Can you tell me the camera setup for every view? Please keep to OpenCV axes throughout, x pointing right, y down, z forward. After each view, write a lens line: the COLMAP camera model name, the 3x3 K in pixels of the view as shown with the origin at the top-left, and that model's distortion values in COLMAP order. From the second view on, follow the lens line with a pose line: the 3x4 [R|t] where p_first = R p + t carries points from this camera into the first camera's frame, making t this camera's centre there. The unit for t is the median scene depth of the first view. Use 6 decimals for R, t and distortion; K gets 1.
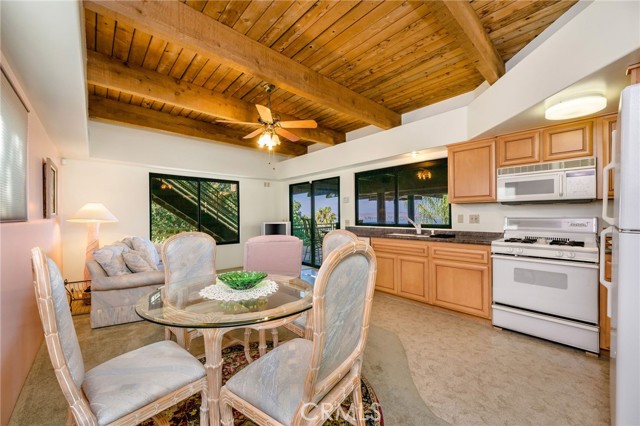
lens RADIAL K [[253.5, 0, 320.0], [0, 253.5, 213.0], [0, 0, 1]] dist [-0.000244, -0.000076]
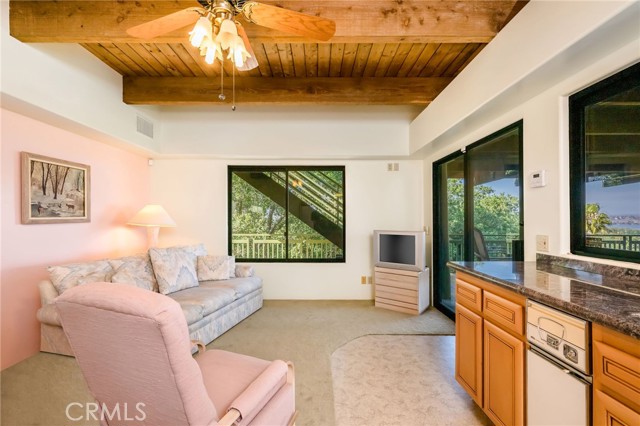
lens RADIAL K [[292.8, 0, 320.0], [0, 292.8, 213.0], [0, 0, 1]] dist [-0.000045, 0.000054]
pose [[0.737436, -0.004345, -0.675404, 0.148519], [0.001927, 0.999989, -0.004328, -0.003149], [0.675415, 0.001890, 0.737436, 0.455633]]
